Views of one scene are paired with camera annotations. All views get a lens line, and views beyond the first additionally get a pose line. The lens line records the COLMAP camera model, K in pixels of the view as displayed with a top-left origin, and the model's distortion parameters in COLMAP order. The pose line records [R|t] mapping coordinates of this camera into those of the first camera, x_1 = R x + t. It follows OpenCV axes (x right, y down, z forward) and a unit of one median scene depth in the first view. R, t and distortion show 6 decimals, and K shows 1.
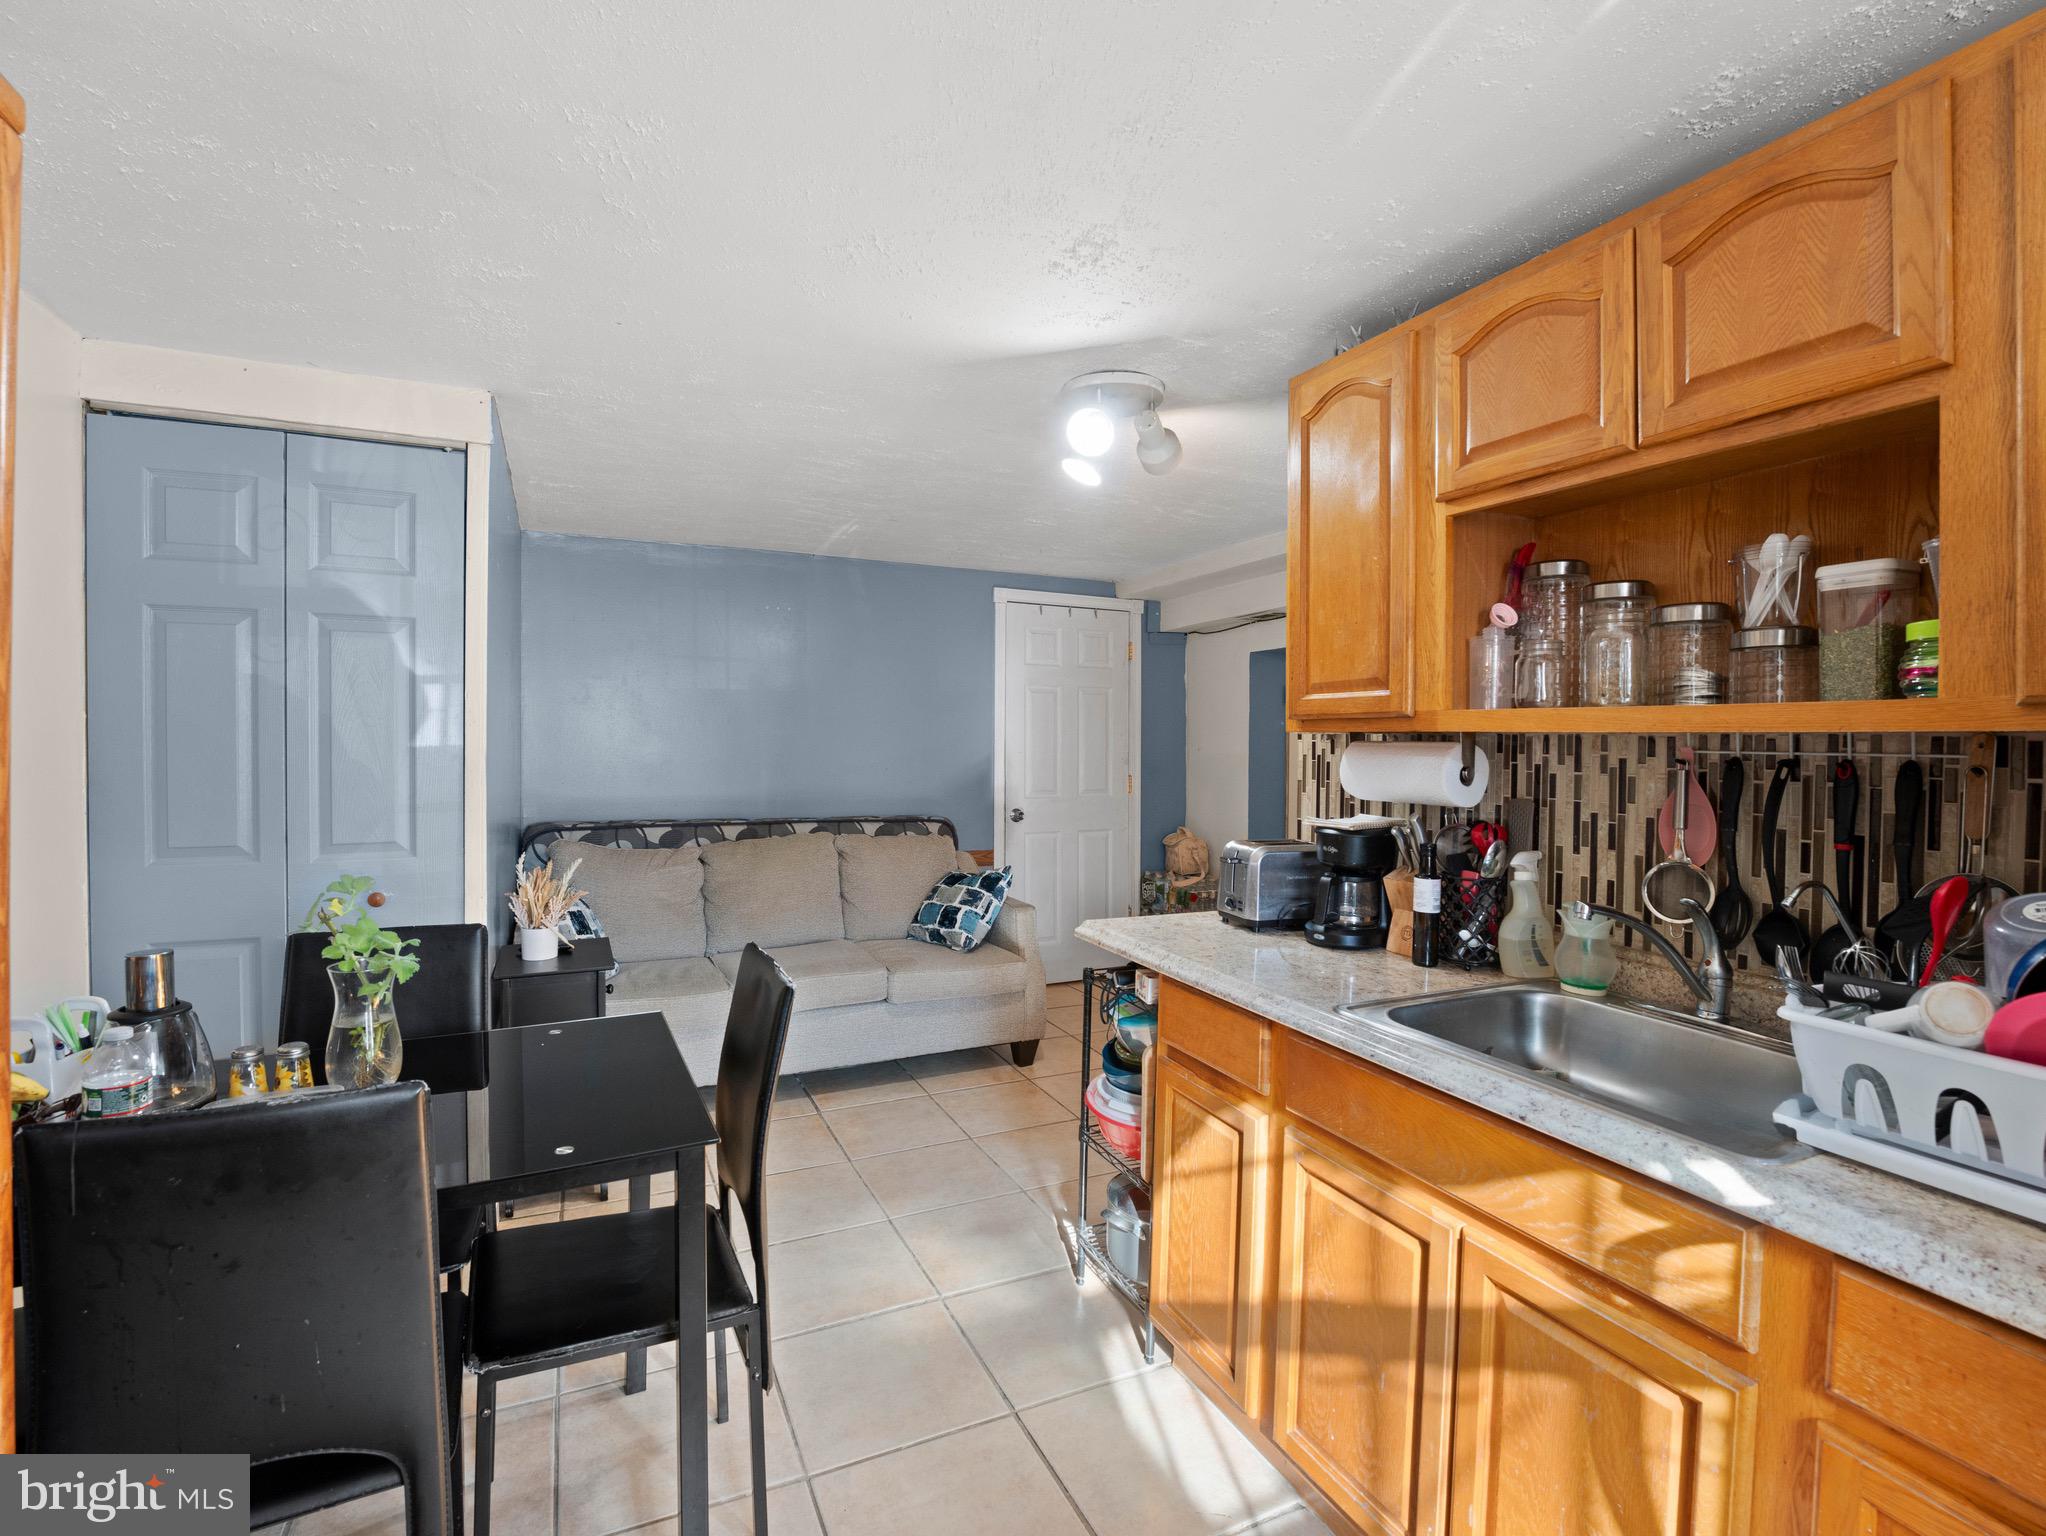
lens RADIAL K [[949.8, 0, 1024.7], [0, 949.8, 757.5], [0, 0, 1]] dist [-0.017014, 0.003259]
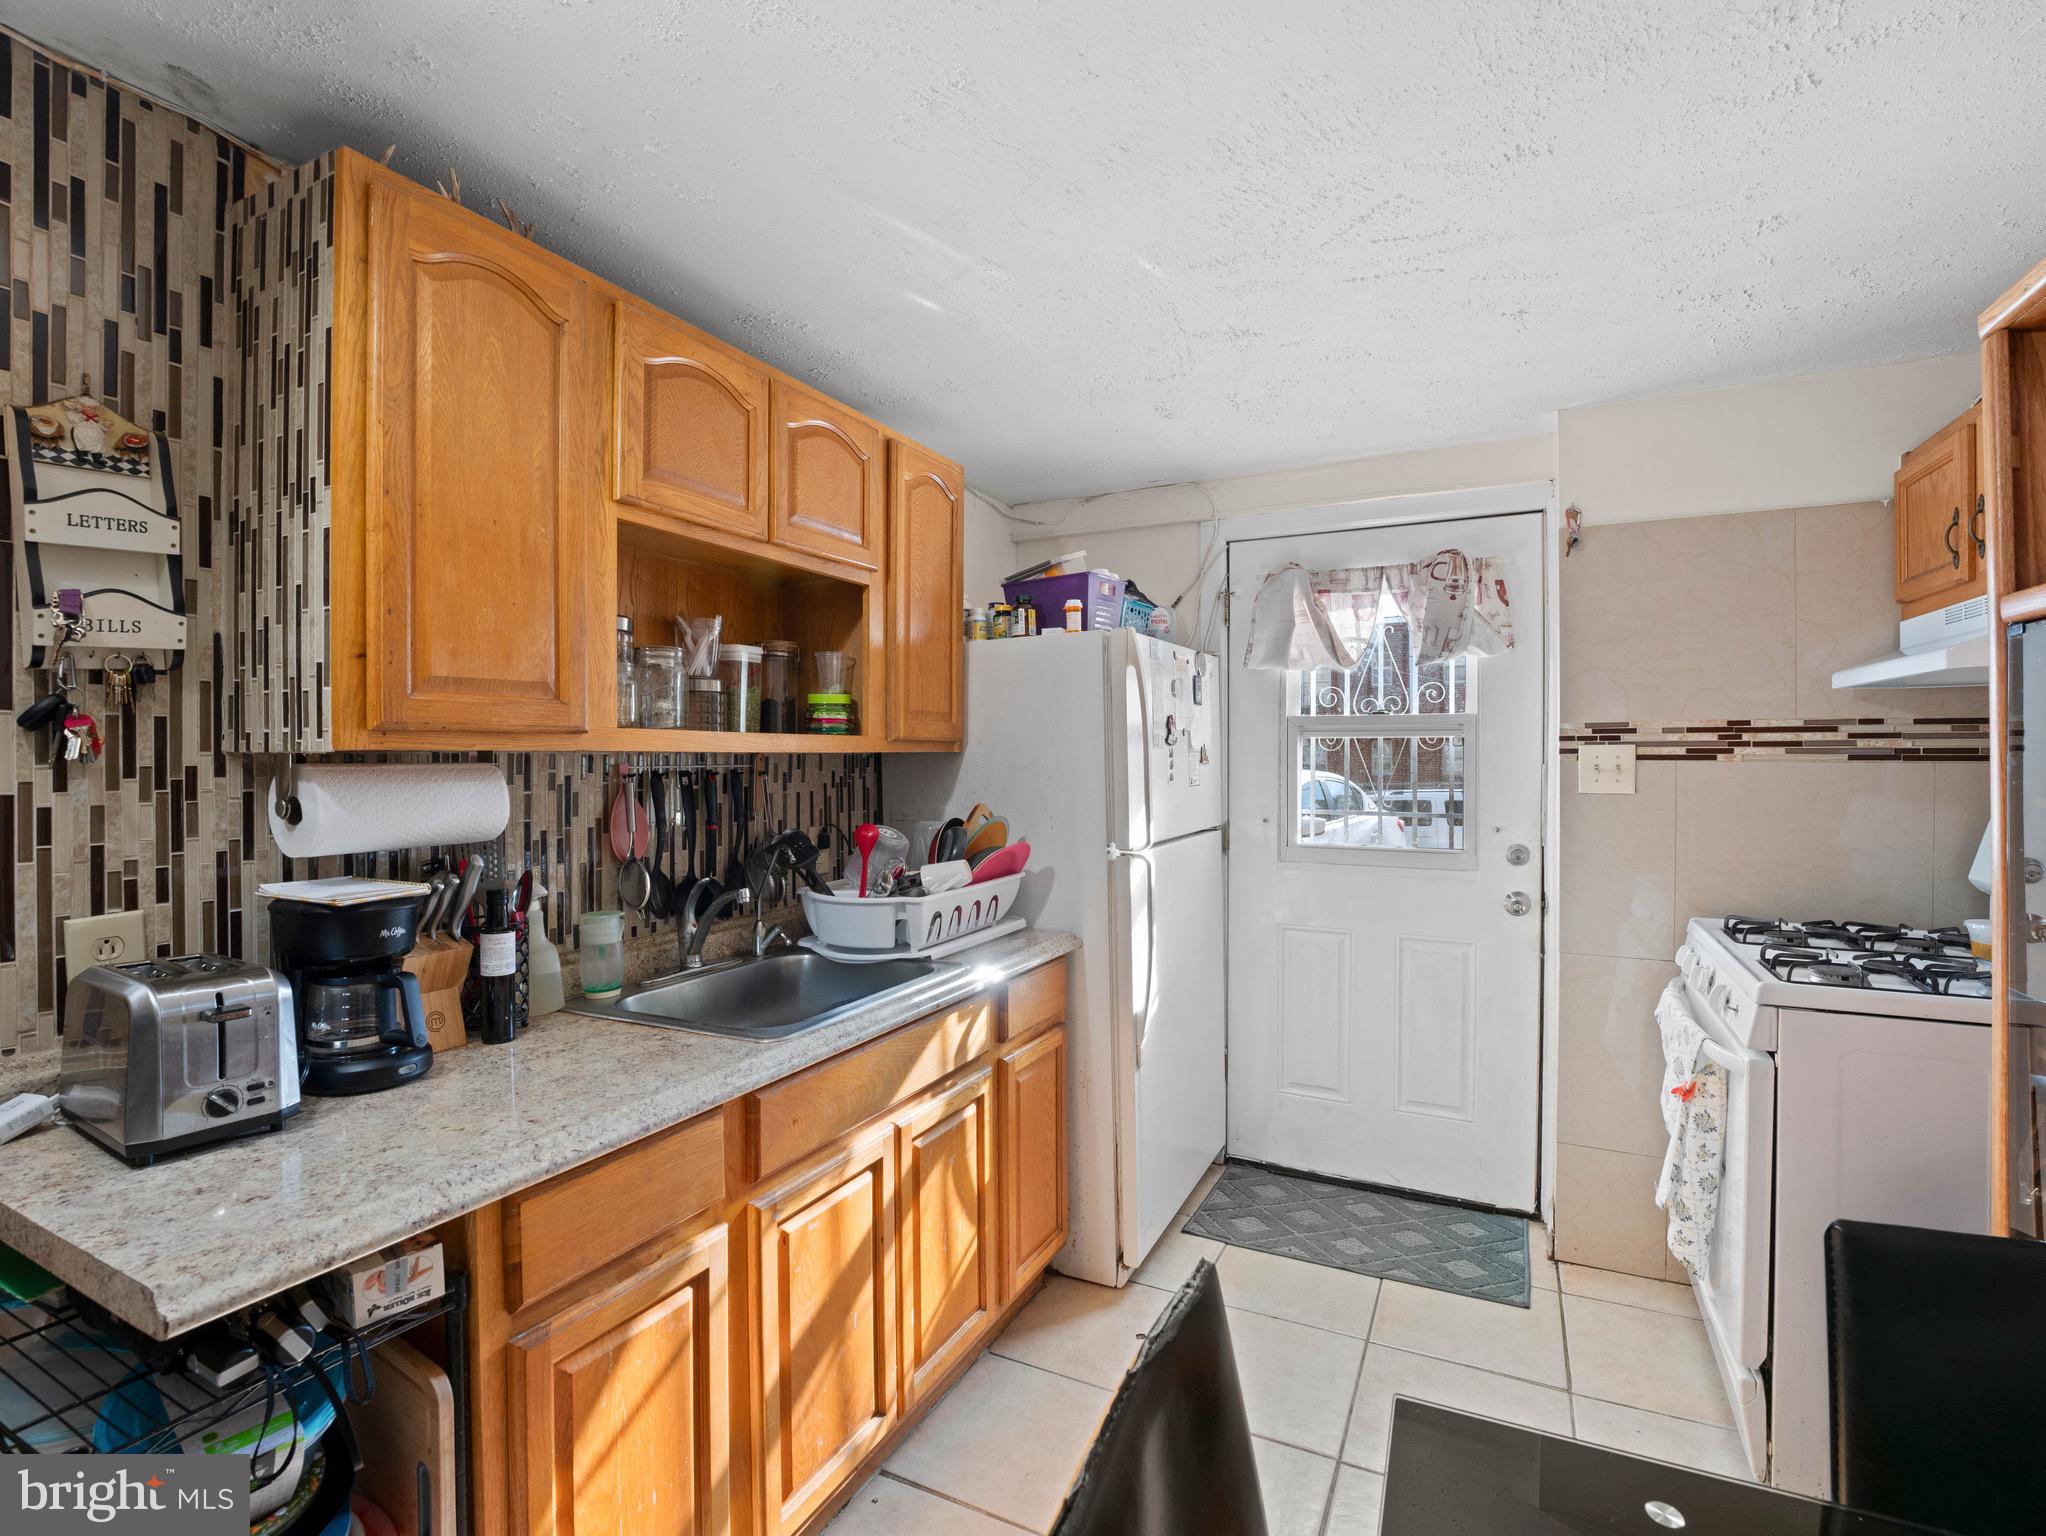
lens RADIAL K [[949.8, 0, 1029.7], [0, 949.8, 761.4], [0, 0, 1]] dist [-0.017014, 0.003259]
pose [[-0.612952, -0.016982, 0.789938, -0.558483], [0.008745, 0.999562, 0.028274, -0.042525], [-0.790072, 0.024239, -0.612535, 1.307644]]
